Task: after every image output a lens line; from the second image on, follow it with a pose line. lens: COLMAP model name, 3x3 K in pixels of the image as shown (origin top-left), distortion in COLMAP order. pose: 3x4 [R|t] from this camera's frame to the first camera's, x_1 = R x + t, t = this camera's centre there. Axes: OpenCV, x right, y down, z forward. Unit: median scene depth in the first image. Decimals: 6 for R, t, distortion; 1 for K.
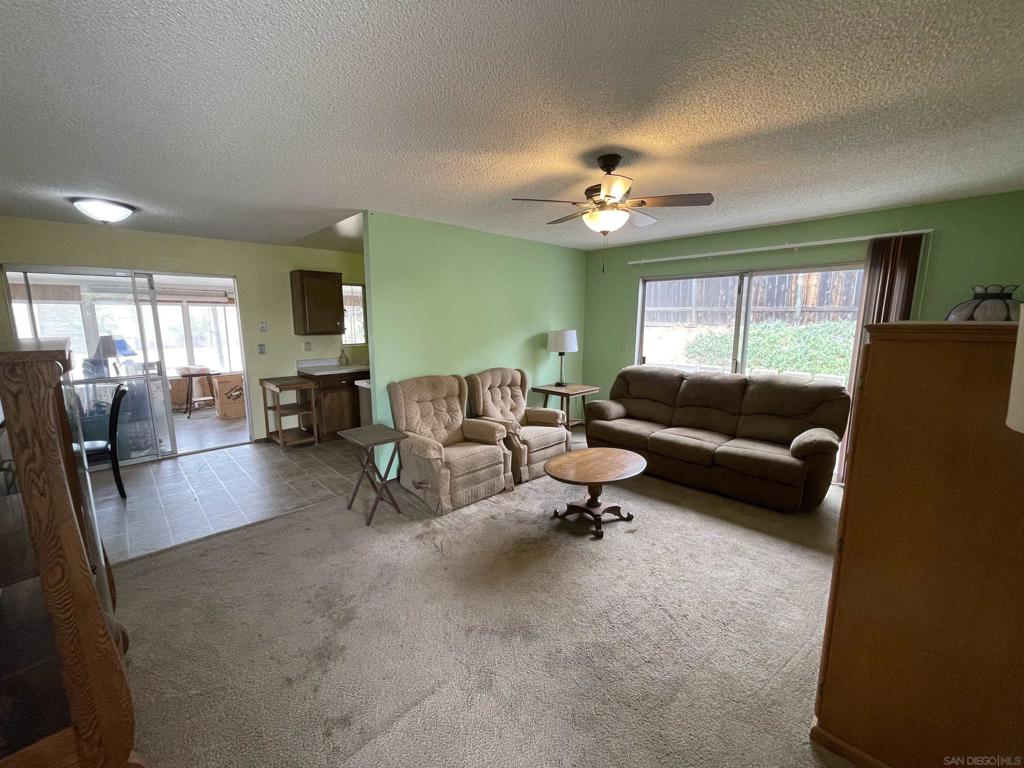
lens RADIAL K [[420.0, 0, 512.0], [0, 420.0, 384.0], [0, 0, 1]] dist [-0.001743, -0.000129]
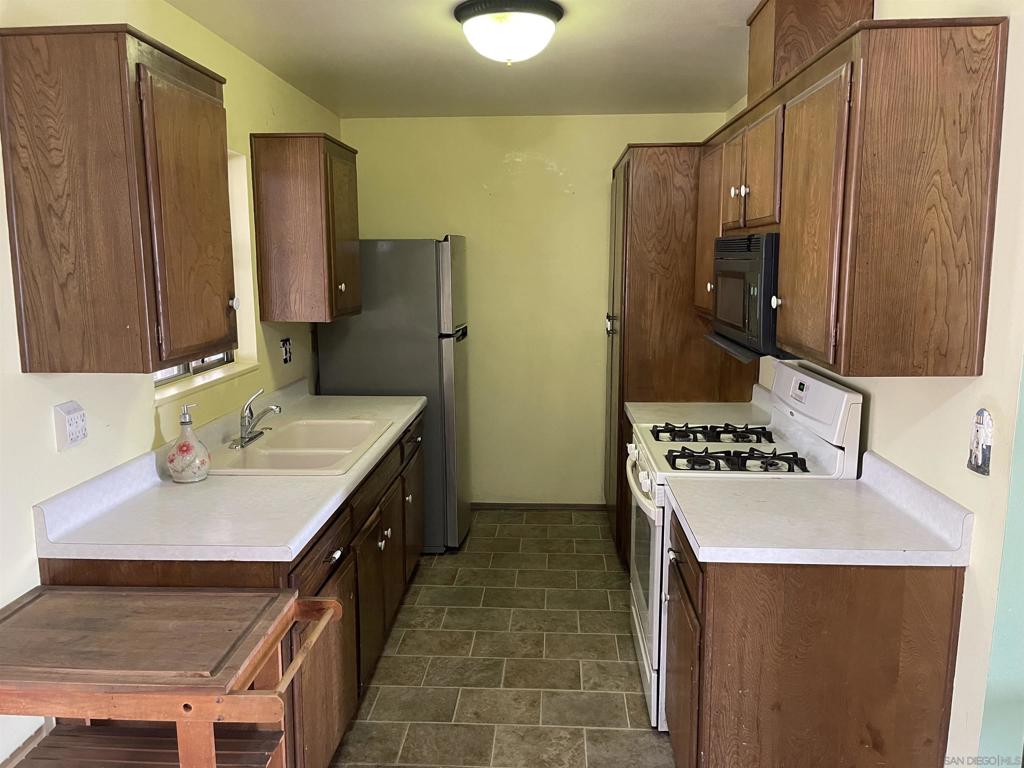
lens RADIAL K [[763.4, 0, 510.8], [0, 763.4, 379.4], [0, 0, 1]] dist [0.064971, -0.102648]
pose [[0.734985, -0.106285, 0.669702, -1.077694], [0.111846, 0.993114, 0.034862, -0.186835], [-0.668795, 0.049280, 0.741811, 1.102284]]
